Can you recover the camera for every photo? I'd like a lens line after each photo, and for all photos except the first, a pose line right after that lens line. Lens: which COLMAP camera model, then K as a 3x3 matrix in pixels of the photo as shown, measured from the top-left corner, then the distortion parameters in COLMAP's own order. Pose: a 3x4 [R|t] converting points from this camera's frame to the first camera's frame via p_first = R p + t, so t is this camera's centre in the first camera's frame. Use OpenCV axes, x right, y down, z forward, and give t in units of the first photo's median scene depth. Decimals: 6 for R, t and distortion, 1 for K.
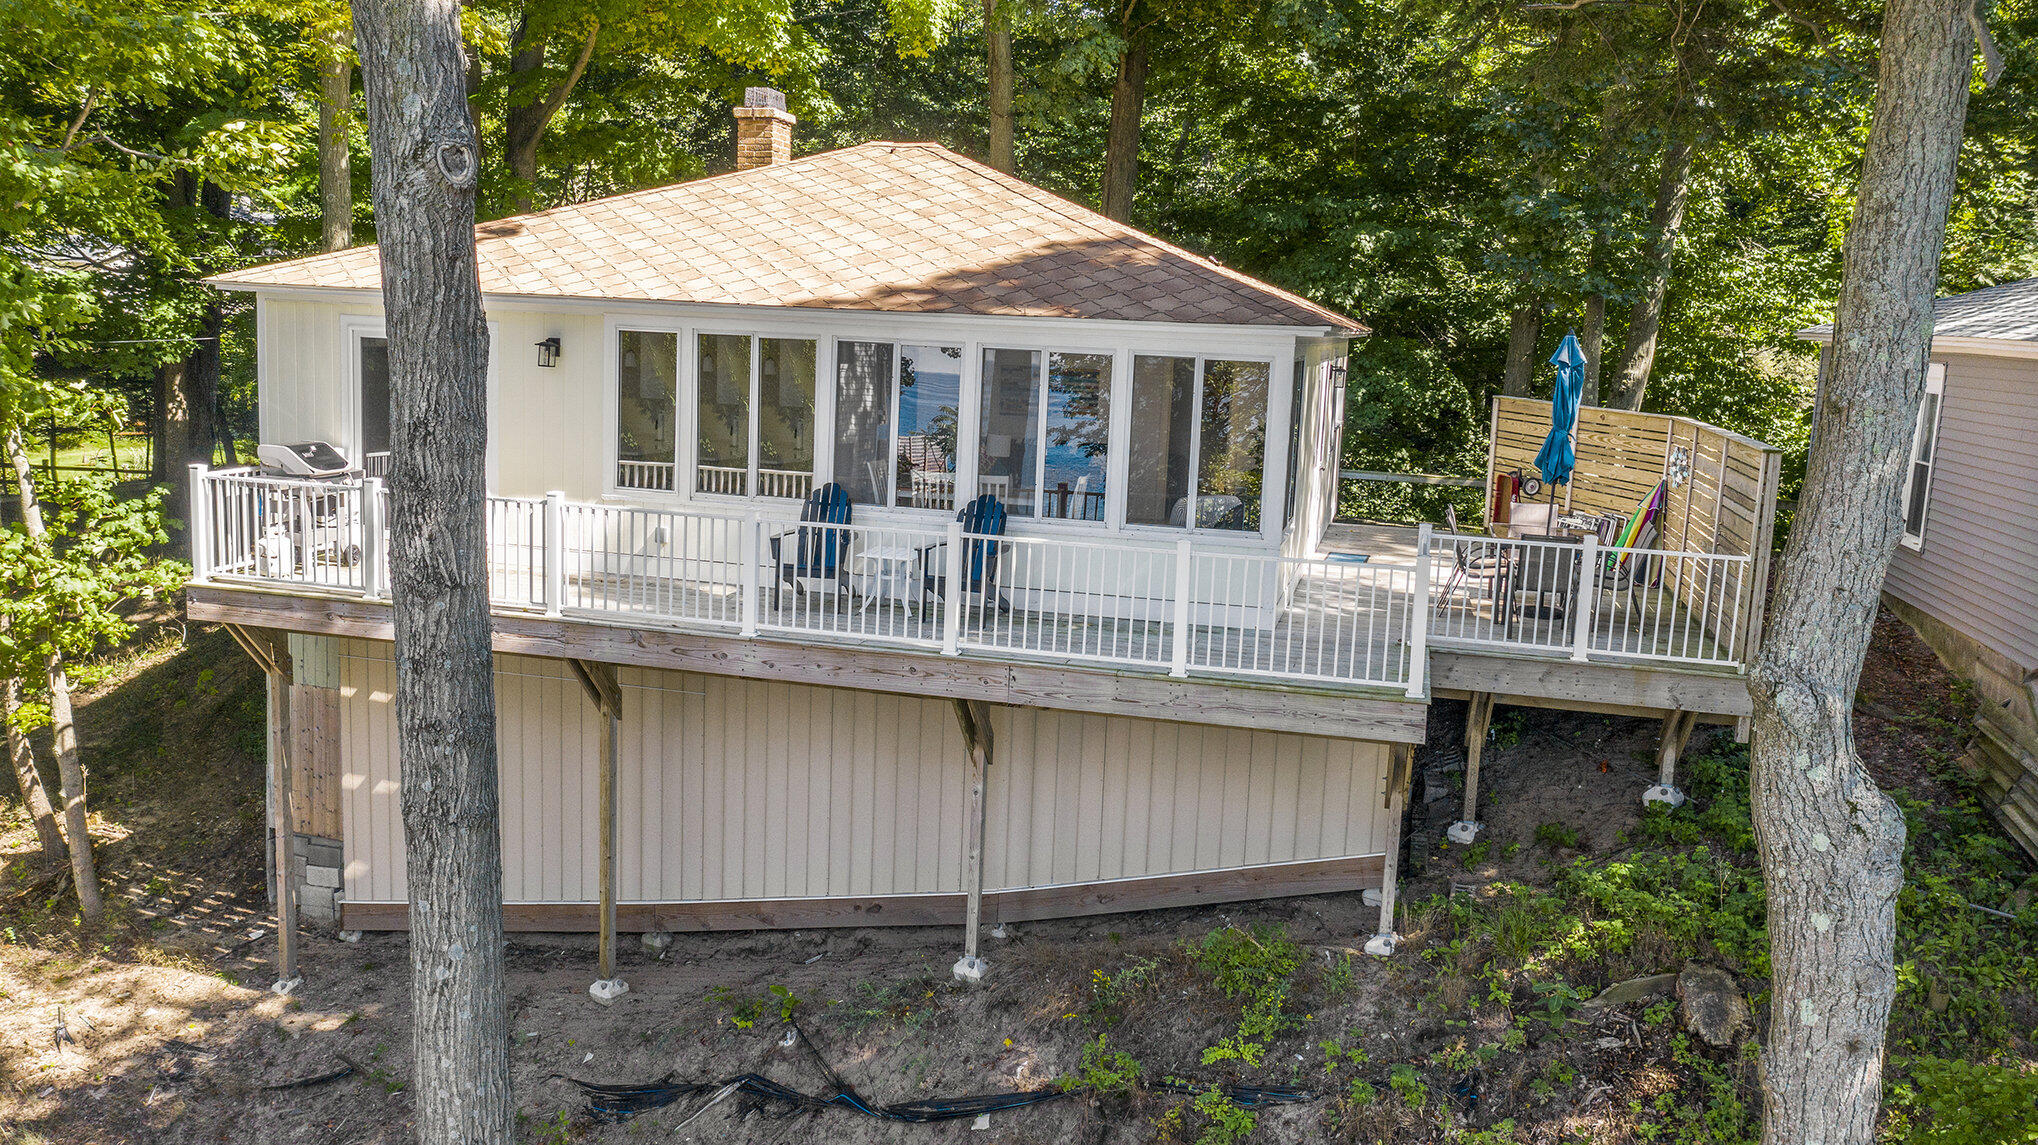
lens RADIAL K [[1593.3, 0, 1016.1], [0, 1593.3, 568.7], [0, 0, 1]] dist [-0.001408, 0.008543]
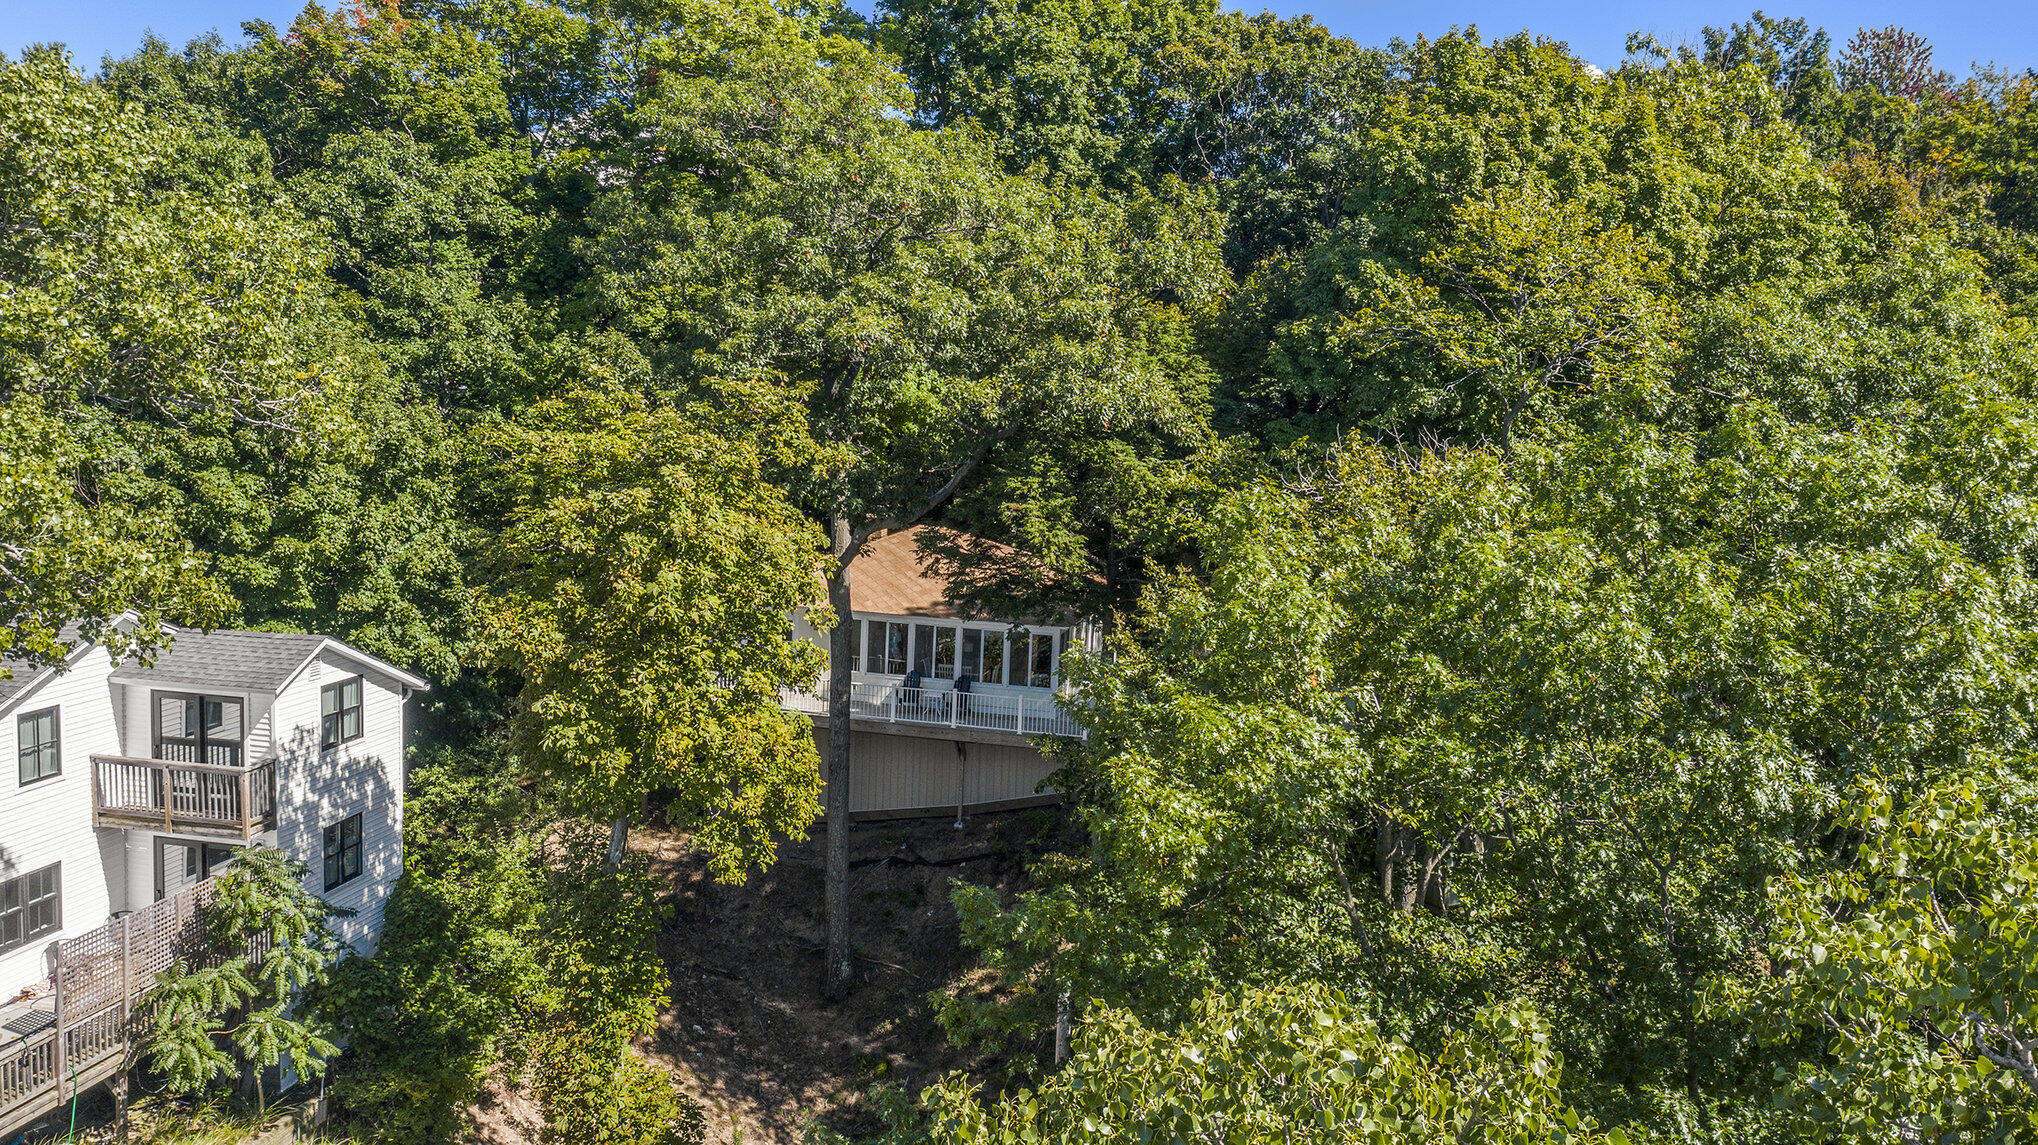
lens RADIAL K [[1593.3, 0, 1017.2], [0, 1593.3, 572.8], [0, 0, 1]] dist [-0.001408, 0.008543]
pose [[0.999778, 0.003081, 0.020826, 0.019350], [-0.002539, 0.999659, -0.025993, -0.171726], [-0.020899, 0.025934, 0.999445, -2.192106]]
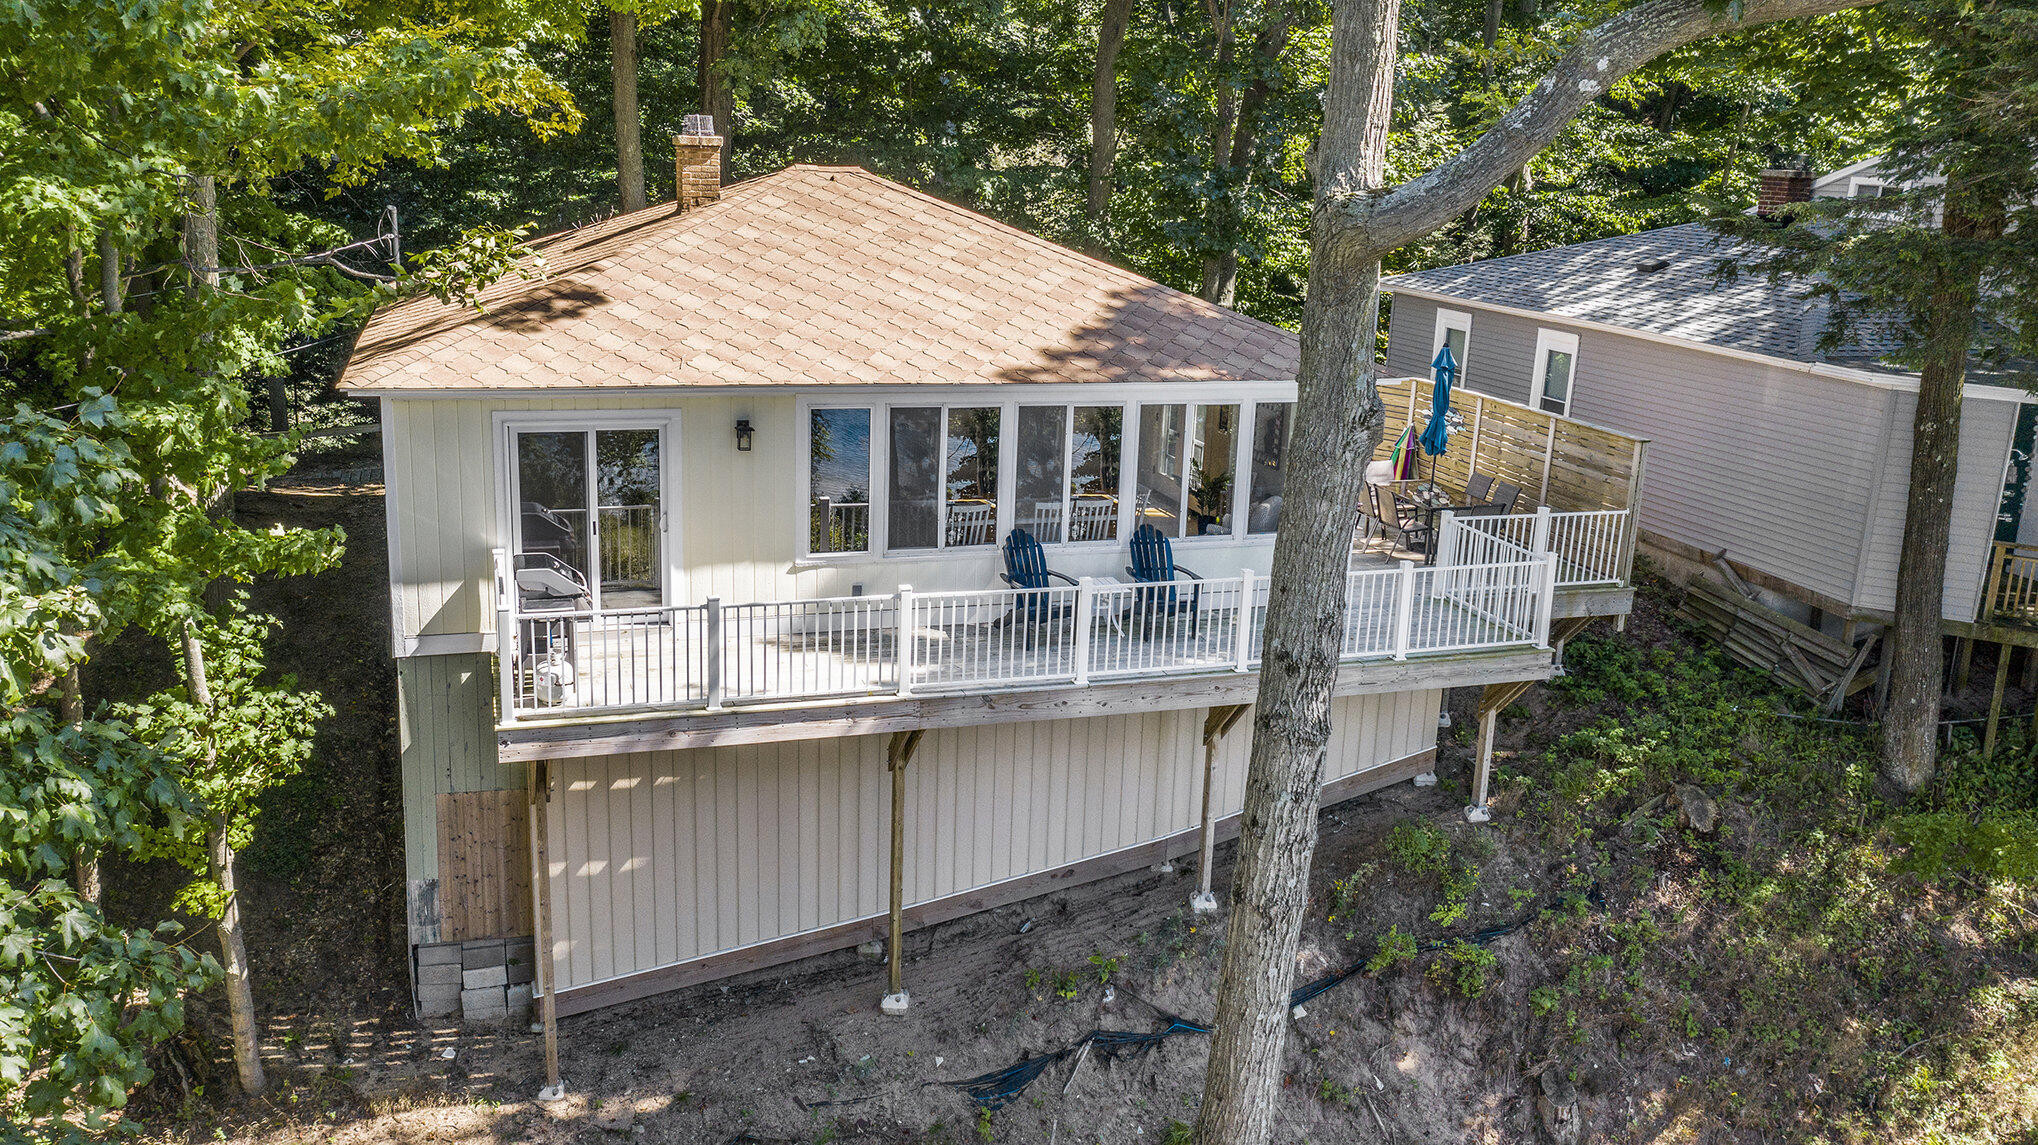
lens RADIAL K [[1593.3, 0, 1010.8], [0, 1593.3, 567.7], [0, 0, 1]] dist [-0.001408, 0.008543]
pose [[0.843912, -0.146628, 0.516055, -0.766246], [0.081199, 0.985753, 0.147299, -0.209404], [-0.530301, -0.082404, 0.843795, 0.030986]]
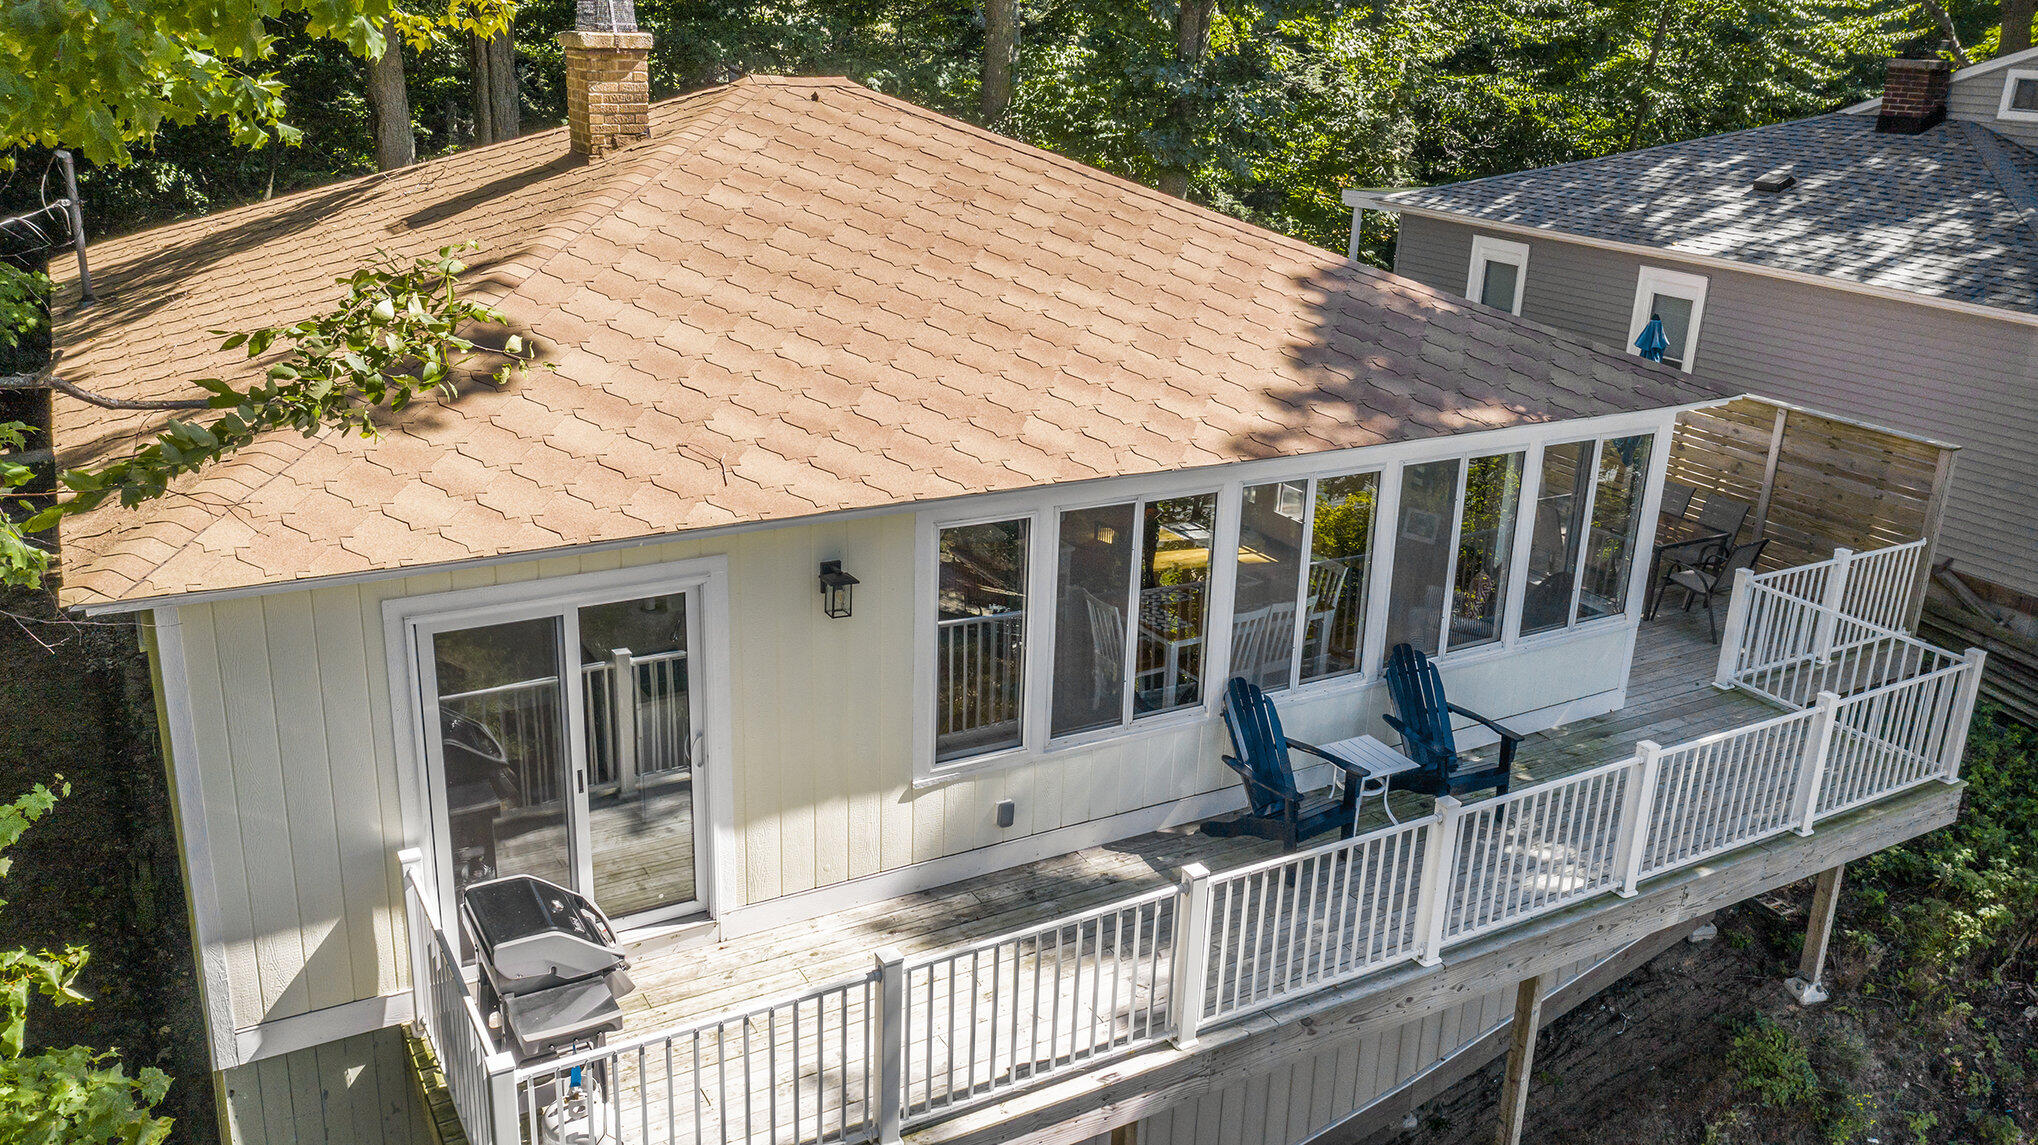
lens RADIAL K [[1593.3, 0, 1020.9], [0, 1593.3, 572.6], [0, 0, 1]] dist [-0.001408, 0.008543]
pose [[0.717666, -0.243423, 0.652458, -0.689351], [0.102706, 0.963670, 0.246561, -0.308111], [-0.688773, -0.109937, 0.716593, 0.592338]]
